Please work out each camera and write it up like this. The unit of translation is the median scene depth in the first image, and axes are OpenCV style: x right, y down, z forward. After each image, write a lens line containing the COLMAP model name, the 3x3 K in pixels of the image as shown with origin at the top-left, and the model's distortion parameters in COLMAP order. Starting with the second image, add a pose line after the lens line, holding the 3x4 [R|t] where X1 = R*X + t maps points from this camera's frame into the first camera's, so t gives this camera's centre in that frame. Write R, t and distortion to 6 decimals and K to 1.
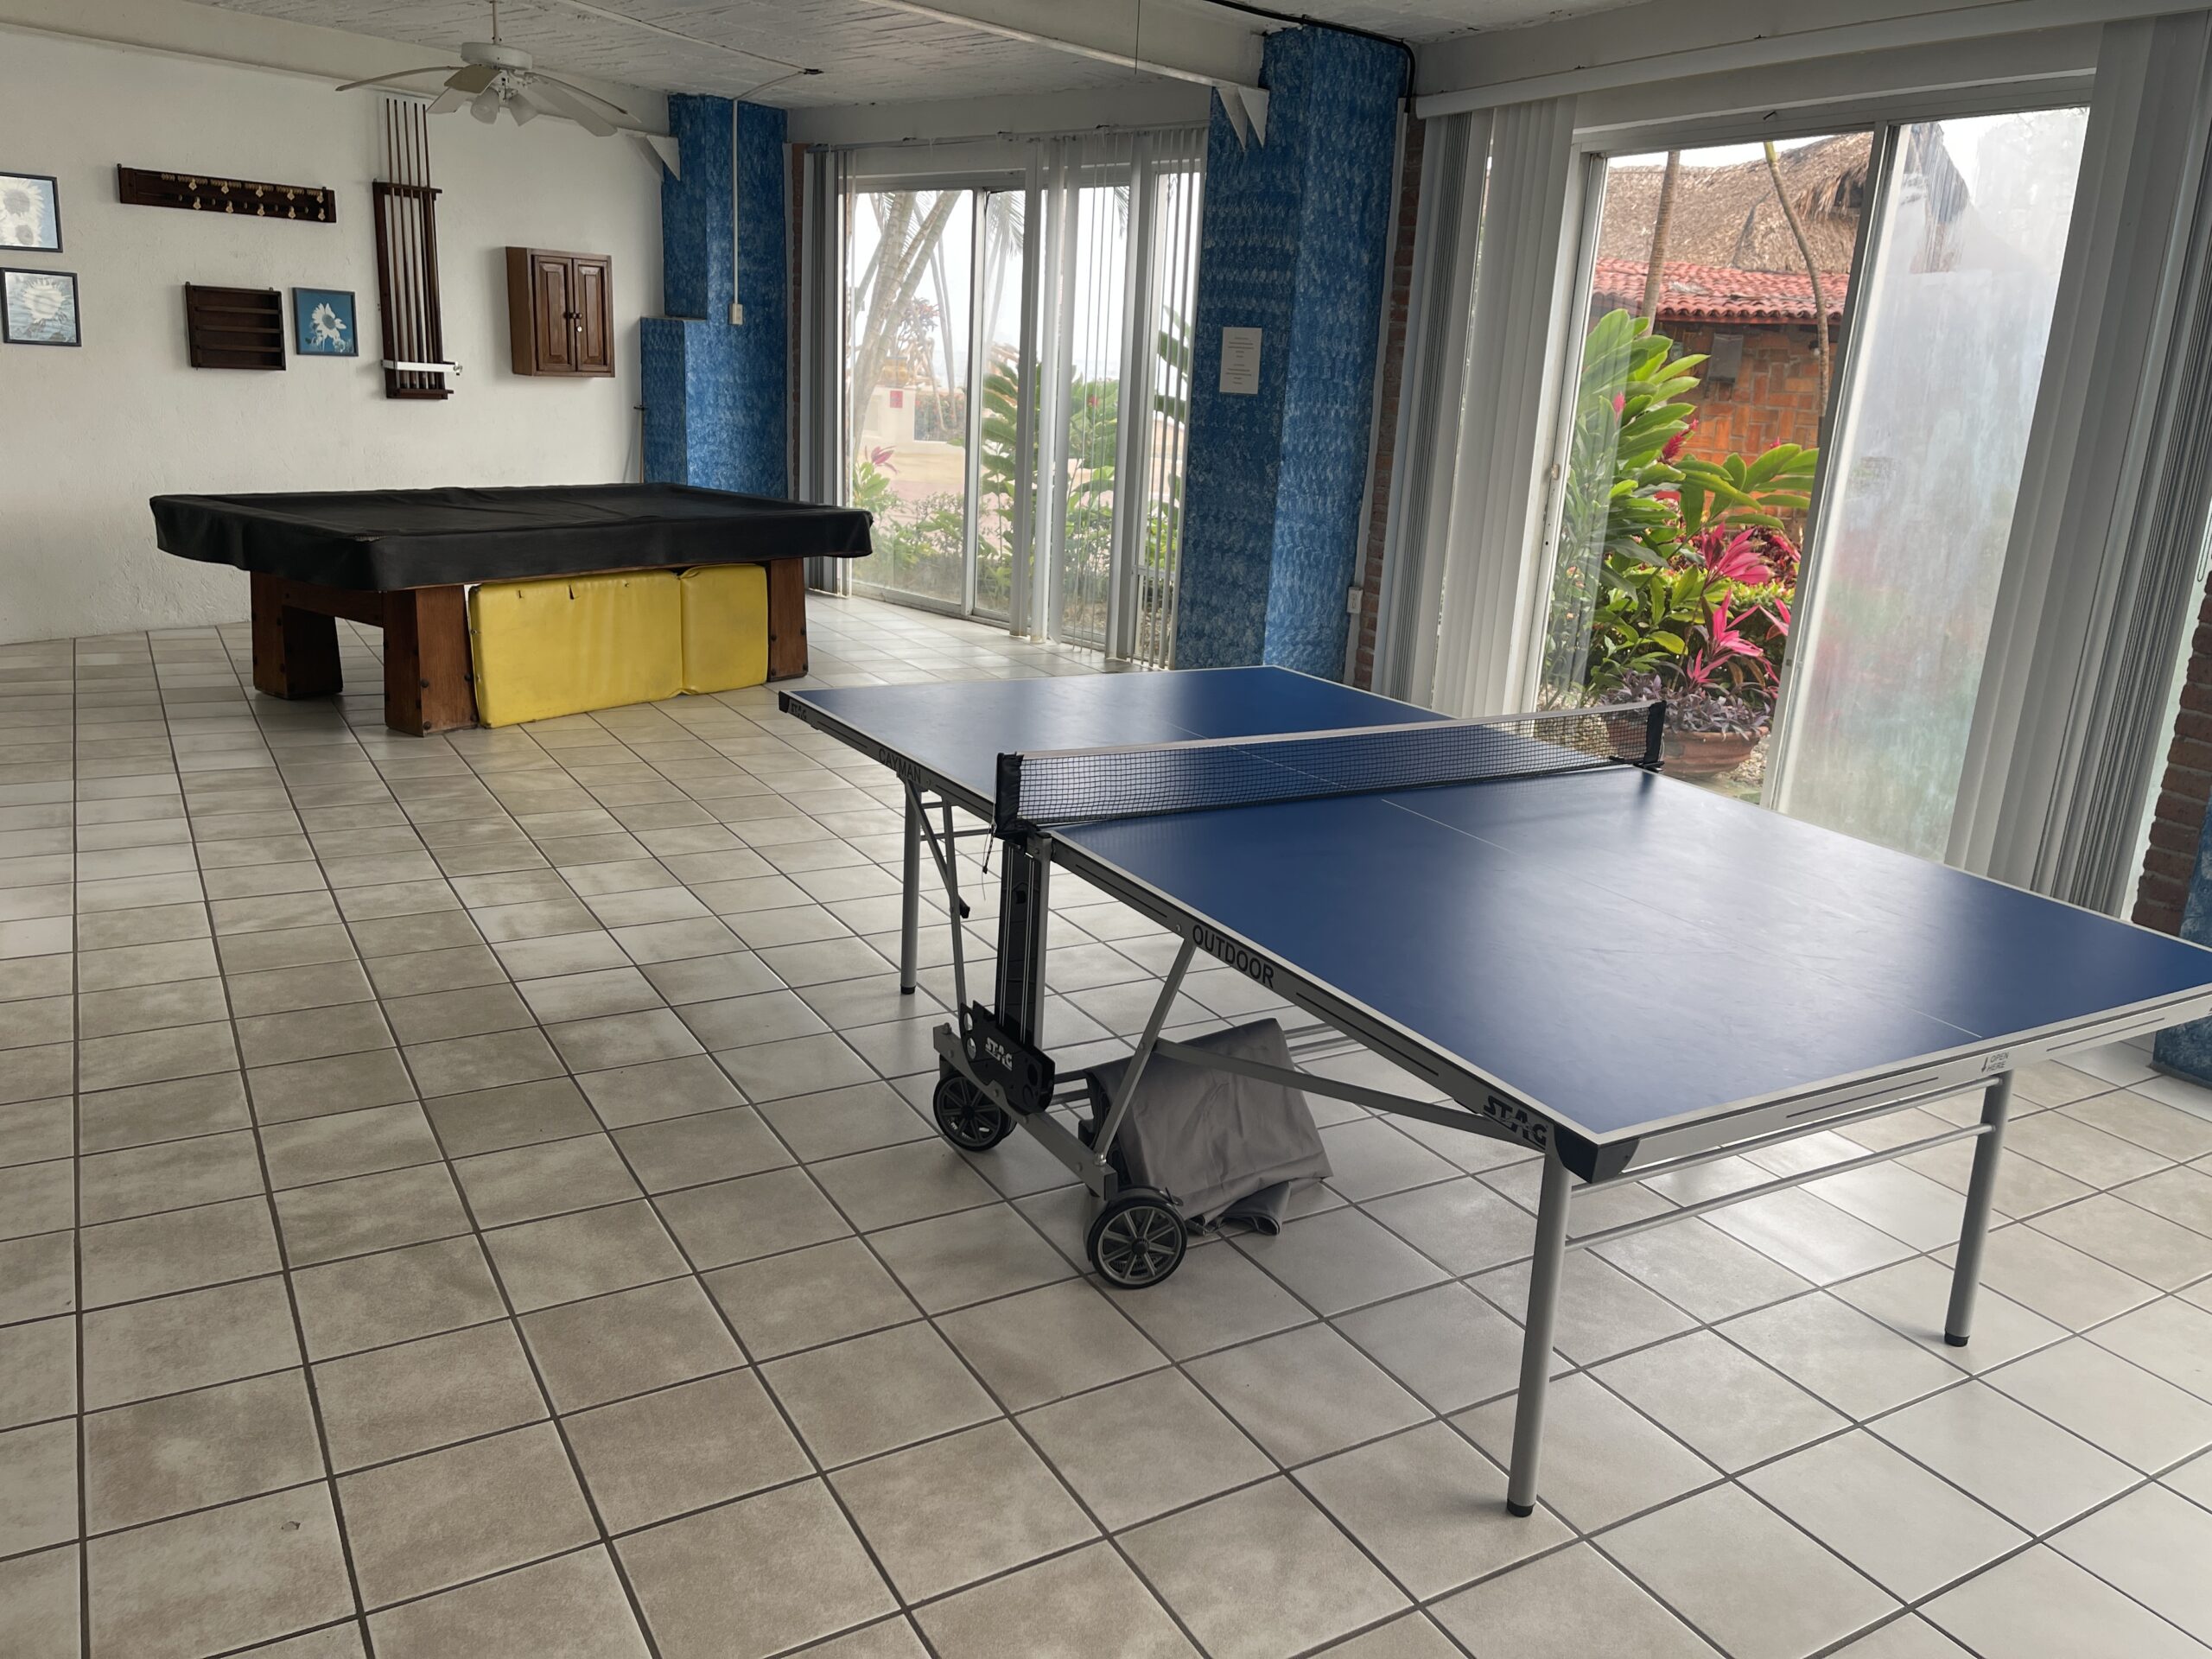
lens RADIAL K [[1679.1, 0, 1133.2], [0, 1679.1, 826.3], [0, 0, 1]] dist [0.064920, -0.091287]
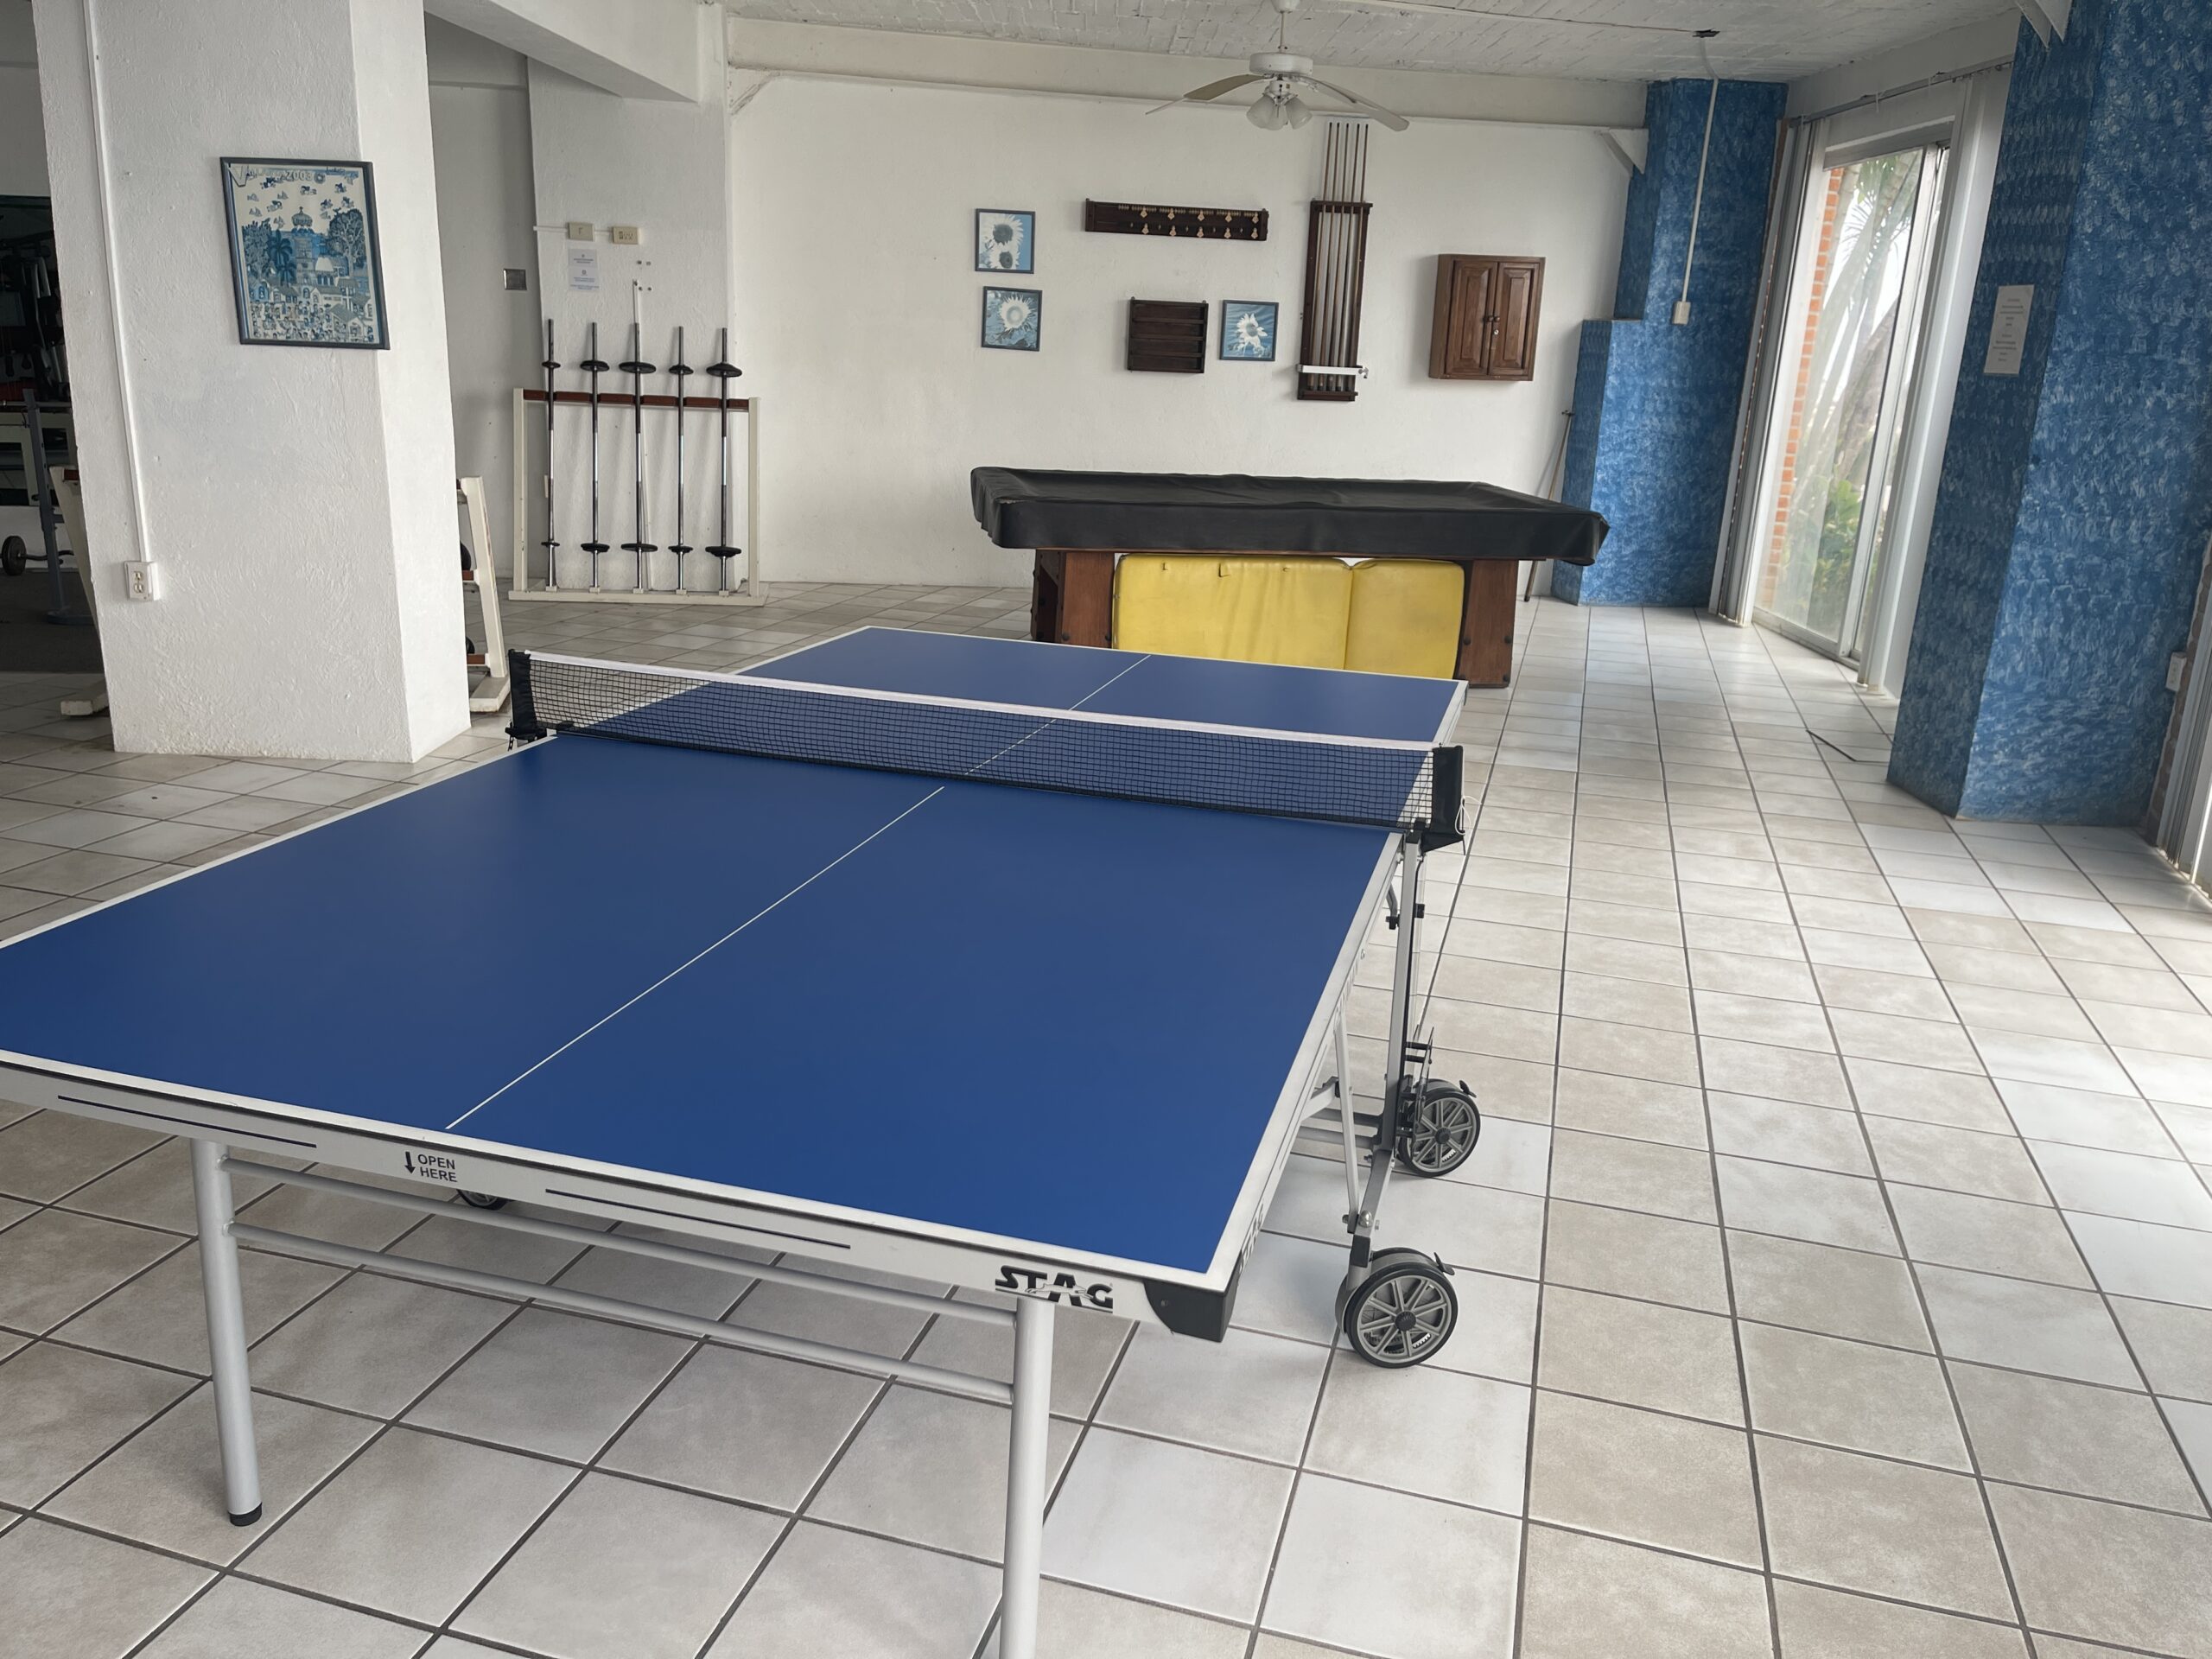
lens RADIAL K [[1679.1, 0, 1104.9], [0, 1679.1, 826.2], [0, 0, 1]] dist [0.064920, -0.091287]
pose [[0.689167, 0.178145, -0.702362, 0.321858], [-0.195108, 0.979130, 0.056900, -0.024426], [0.697841, 0.097822, 0.709542, 0.193123]]
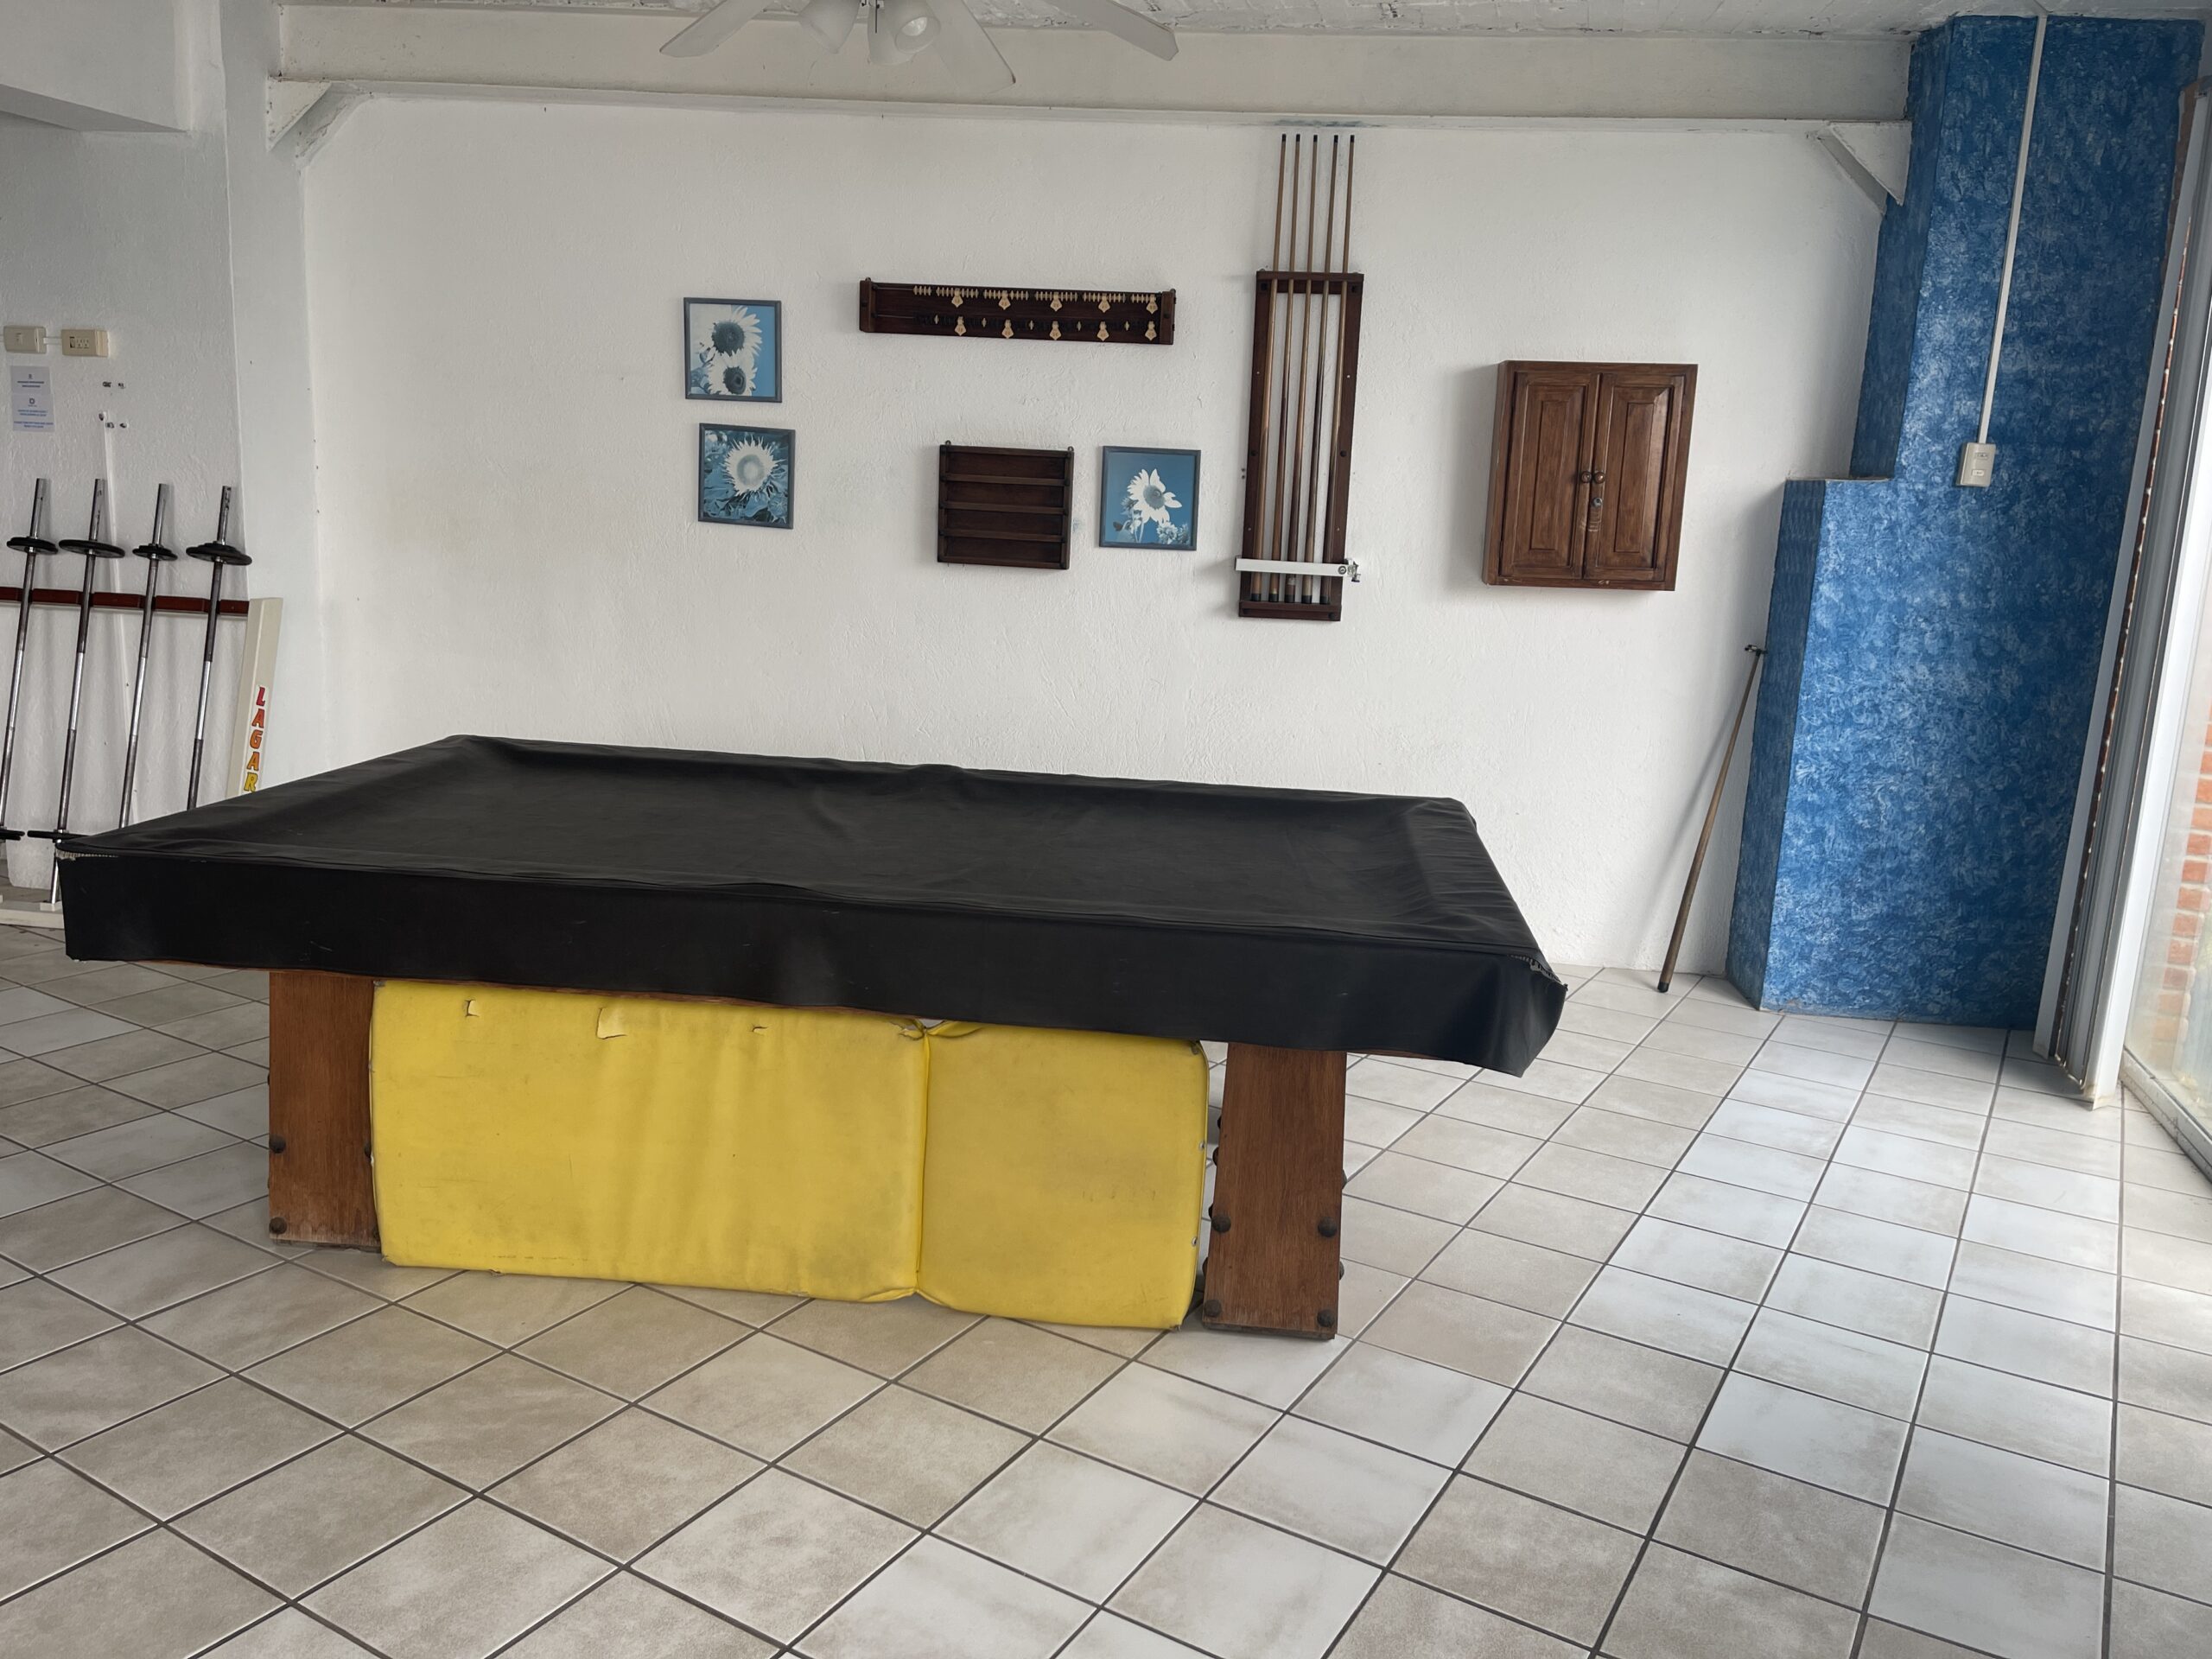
lens RADIAL K [[1679.1, 0, 1084.0], [0, 1679.1, 838.9], [0, 0, 1]] dist [0.064920, -0.091287]
pose [[0.478539, 0.137451, -0.867241, 0.090477], [-0.250453, 0.968009, 0.015224, -0.190102], [0.841590, 0.209918, 0.497655, 0.747072]]
